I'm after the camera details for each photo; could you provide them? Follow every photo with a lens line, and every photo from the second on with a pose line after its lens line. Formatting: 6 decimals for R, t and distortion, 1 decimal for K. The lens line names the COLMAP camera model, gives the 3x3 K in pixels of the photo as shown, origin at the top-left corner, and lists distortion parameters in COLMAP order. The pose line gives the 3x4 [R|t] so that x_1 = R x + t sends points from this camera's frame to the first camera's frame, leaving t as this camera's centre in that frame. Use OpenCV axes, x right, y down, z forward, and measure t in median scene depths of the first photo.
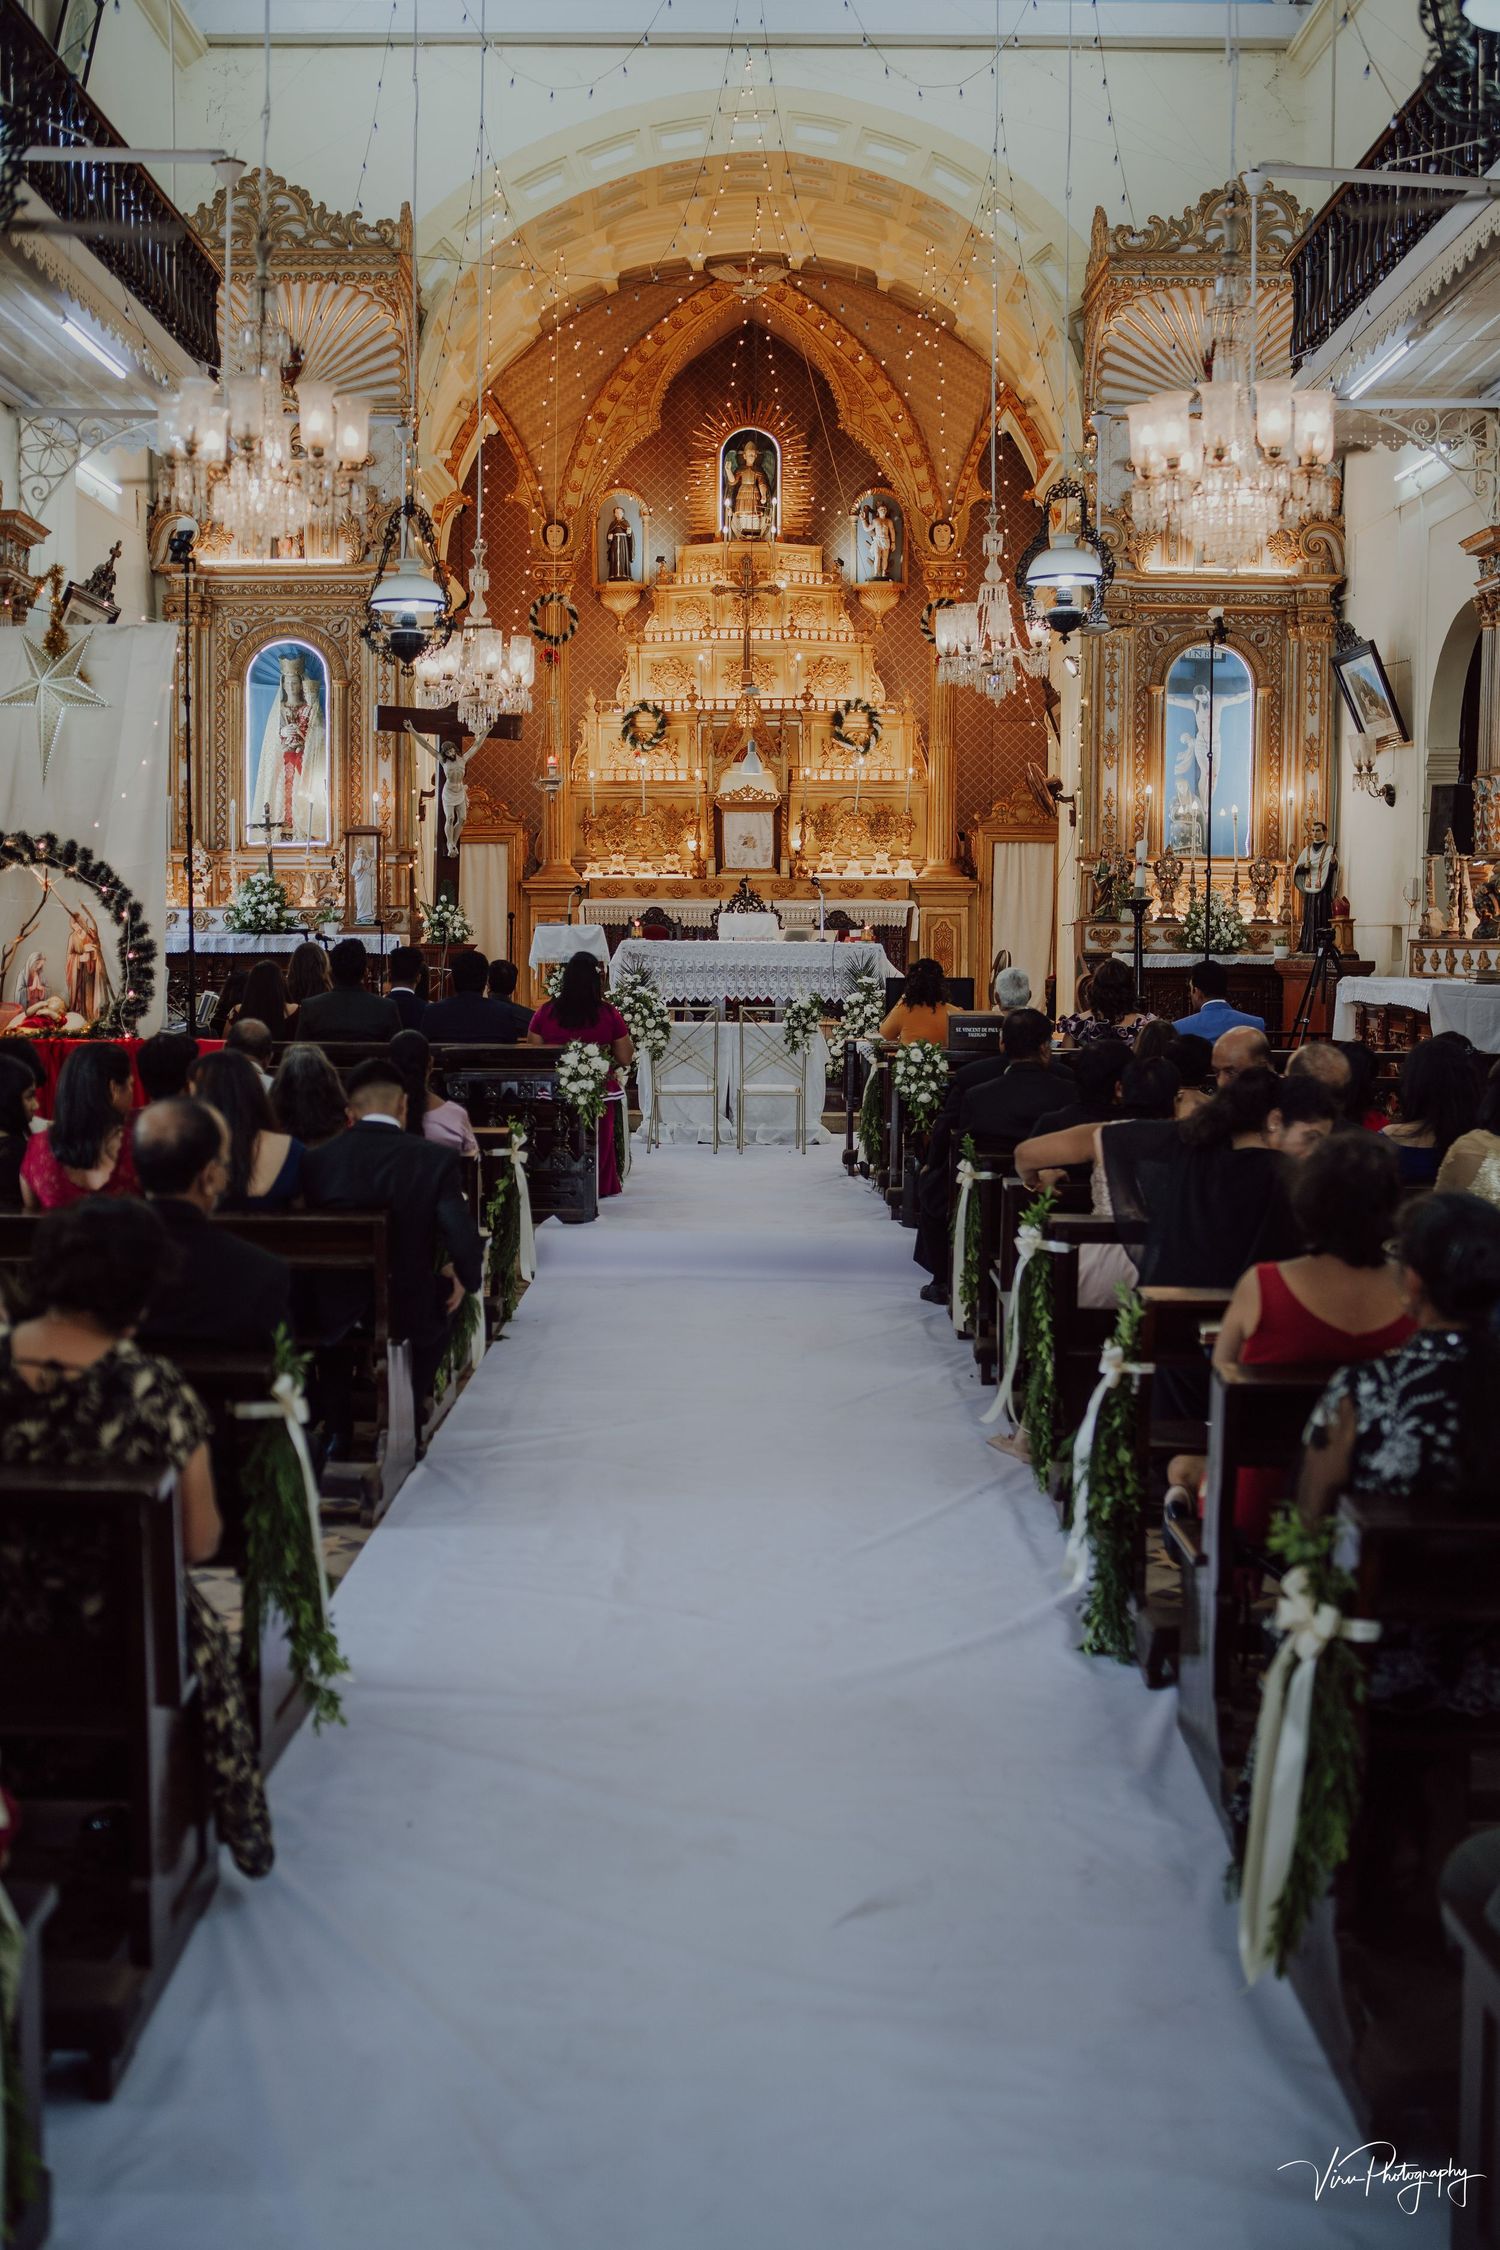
lens RADIAL K [[2909.8, 0, 749.5], [0, 2909.8, 1227.3], [0, 0, 1]] dist [-0.021704, -0.060672]
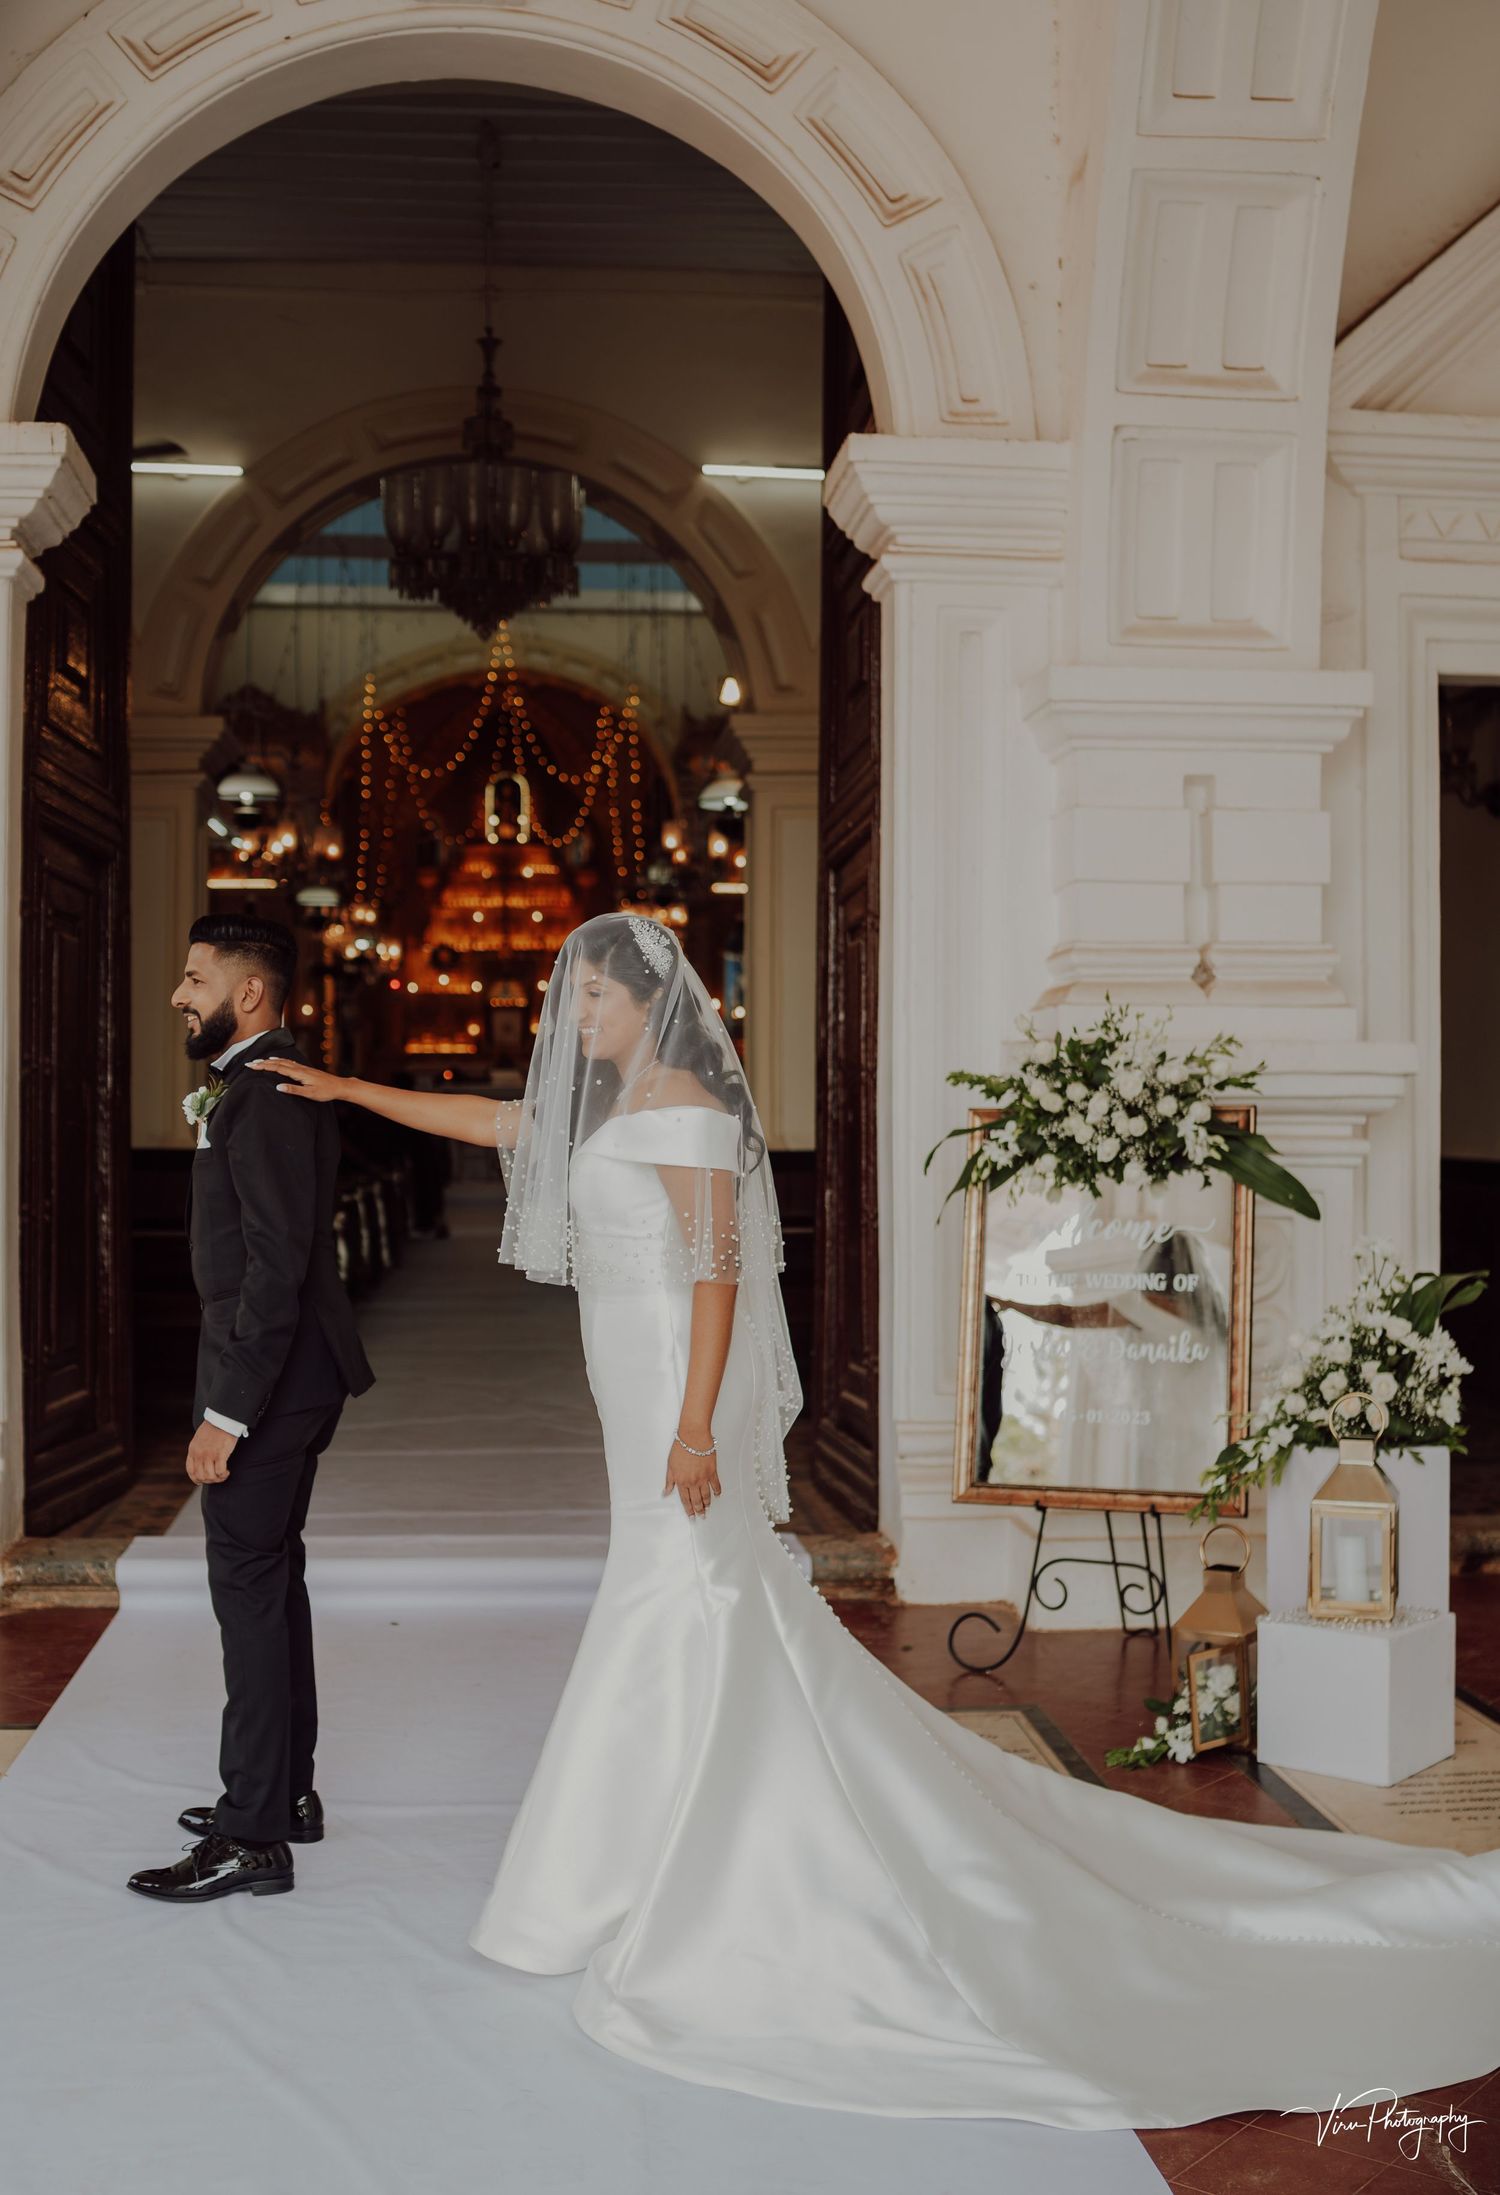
lens RADIAL K [[2847.5, 0, 750.0], [0, 2847.5, 1097.5], [0, 0, 1]] dist [-0.017758, -0.055201]
pose [[0.996707, 0.000726, 0.081083, 0.006163], [0.007572, 0.994757, -0.101989, 0.069691], [-0.080732, 0.102267, 0.991476, -0.592716]]
